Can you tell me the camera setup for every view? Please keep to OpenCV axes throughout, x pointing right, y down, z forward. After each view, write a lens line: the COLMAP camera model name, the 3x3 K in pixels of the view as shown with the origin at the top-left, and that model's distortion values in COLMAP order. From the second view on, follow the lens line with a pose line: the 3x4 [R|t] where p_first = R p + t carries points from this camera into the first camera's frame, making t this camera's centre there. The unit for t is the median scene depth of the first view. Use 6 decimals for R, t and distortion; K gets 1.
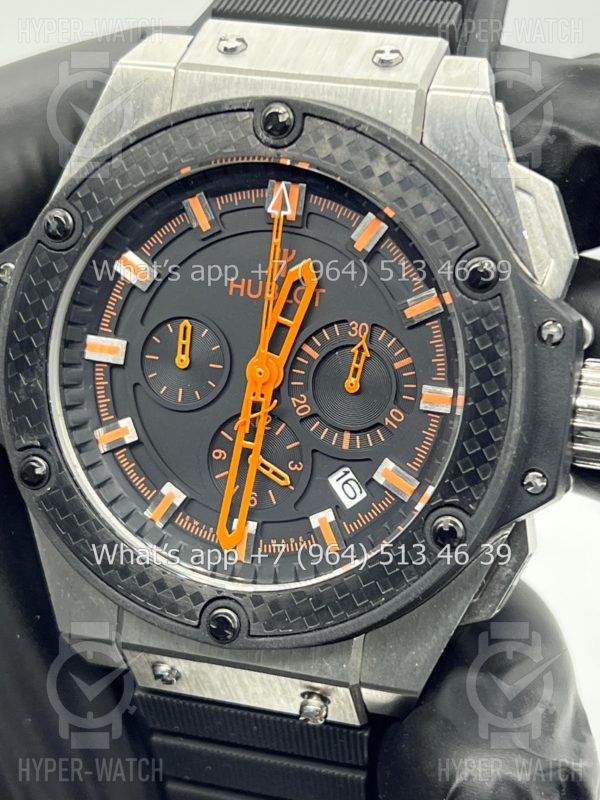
lens RADIAL K [[1891.6, 0, 296.8], [0, 1891.6, 401.6], [0, 0, 1]] dist [0.223494, 0.000000]
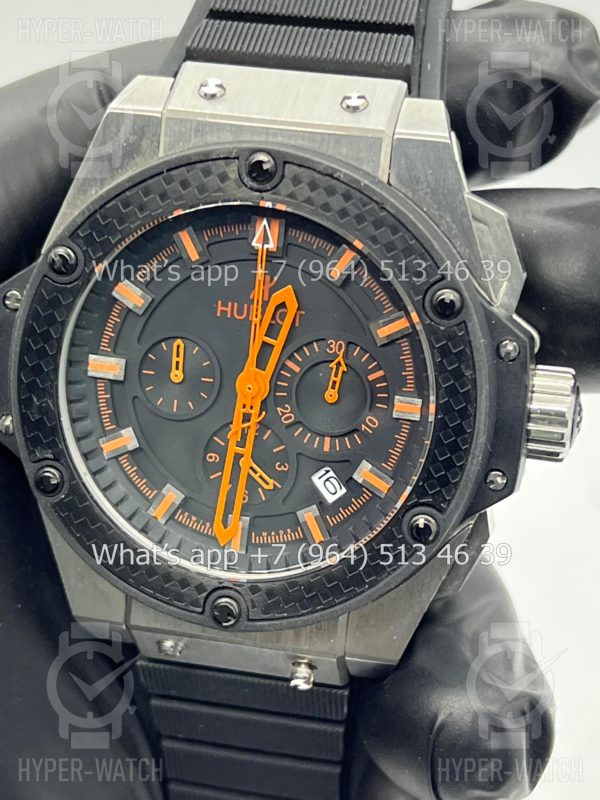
lens RADIAL K [[1891.6, 0, 293.7], [0, 1891.6, 400.6], [0, 0, 1]] dist [0.223494, 0.000000]
pose [[0.996927, -0.037912, 0.068547, -0.070515], [0.031034, 0.994627, 0.098764, -0.118026], [-0.071923, -0.096334, 0.992747, -0.117577]]
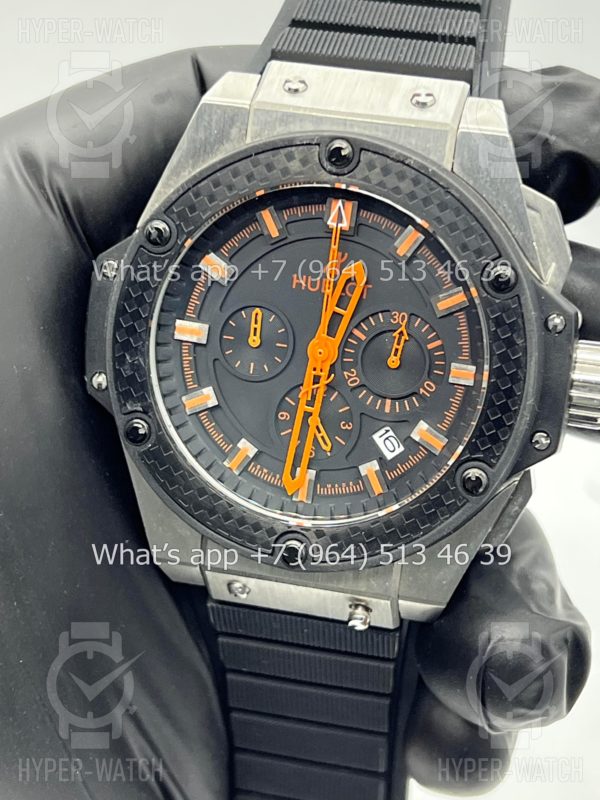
lens RADIAL K [[1891.6, 0, 293.8], [0, 1891.6, 393.8], [0, 0, 1]] dist [0.223494, 0.000000]
pose [[0.997332, -0.005240, 0.072808, -0.128218], [0.000465, 0.997856, 0.065442, -0.069927], [-0.072995, -0.065233, 0.995197, -0.244911]]
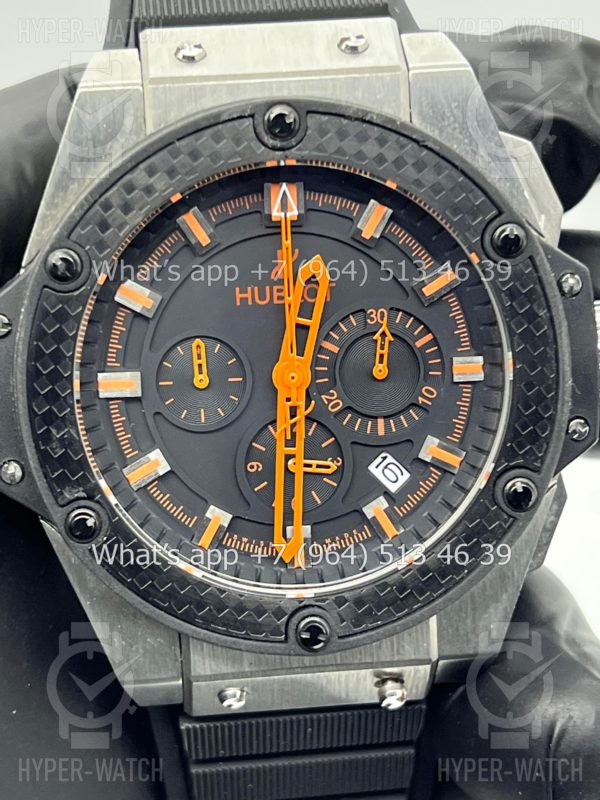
lens RADIAL K [[1891.6, 0, 295.4], [0, 1891.6, 406.3], [0, 0, 1]] dist [0.223494, 0.000000]
pose [[0.926030, -0.197843, 0.321445, -0.340192], [0.188388, 0.980224, 0.060594, -0.060109], [-0.327077, 0.004444, 0.944987, 0.063212]]
